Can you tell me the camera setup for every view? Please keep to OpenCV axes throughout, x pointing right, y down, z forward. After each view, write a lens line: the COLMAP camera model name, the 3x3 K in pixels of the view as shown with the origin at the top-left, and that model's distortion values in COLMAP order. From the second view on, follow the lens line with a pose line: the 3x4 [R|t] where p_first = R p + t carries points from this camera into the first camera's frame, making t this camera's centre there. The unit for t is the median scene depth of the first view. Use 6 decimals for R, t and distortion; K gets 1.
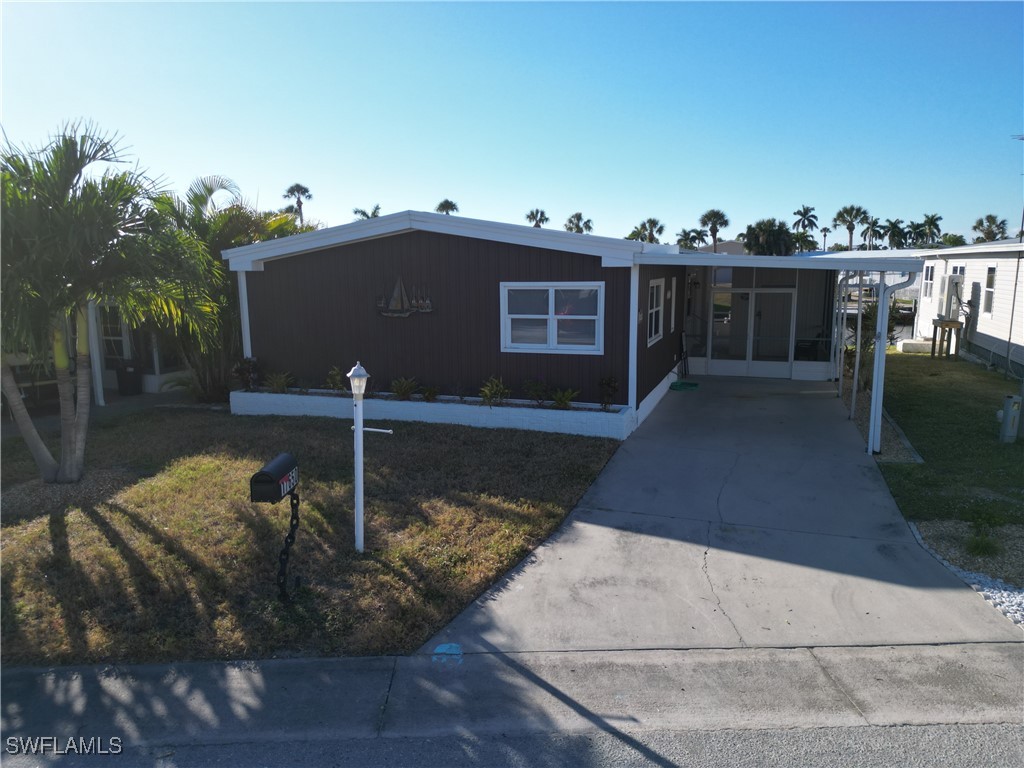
lens RADIAL K [[713.3, 0, 512.0], [0, 713.3, 384.0], [0, 0, 1]] dist [0.074330, -0.075377]
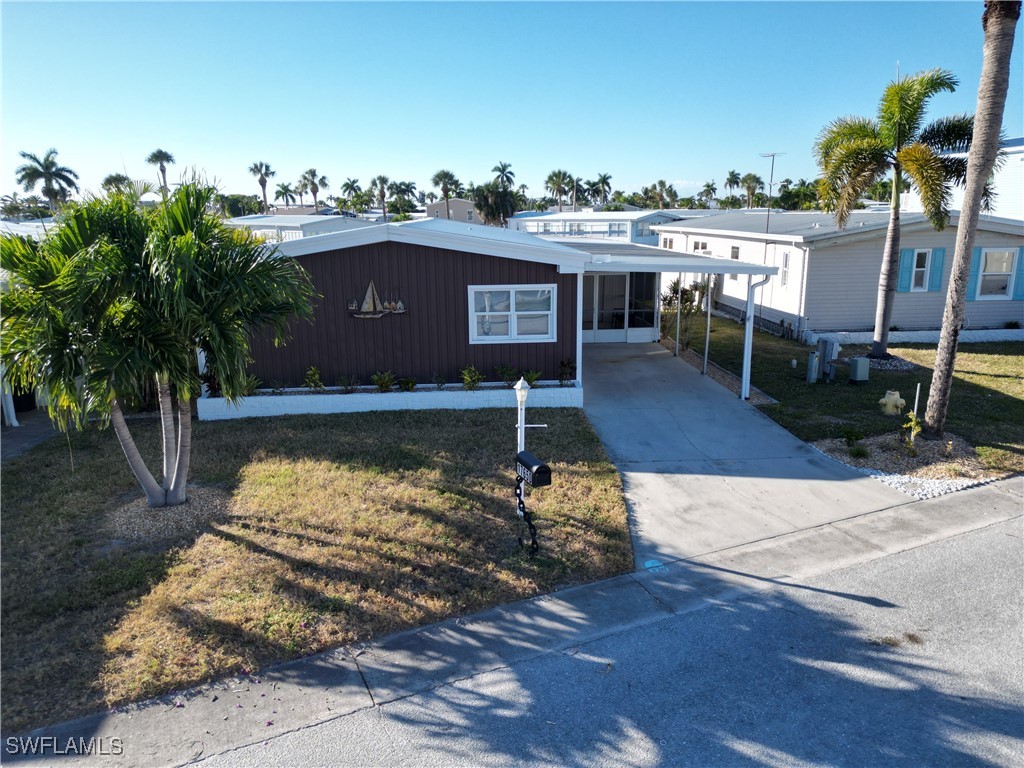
lens RADIAL K [[713.3, 0, 512.0], [0, 713.3, 384.0], [0, 0, 1]] dist [0.074330, -0.075377]
pose [[0.918262, -0.092600, 0.384994, -0.433734], [0.066146, 0.994482, 0.081429, -0.074151], [-0.390410, -0.049307, 0.919320, -0.128651]]
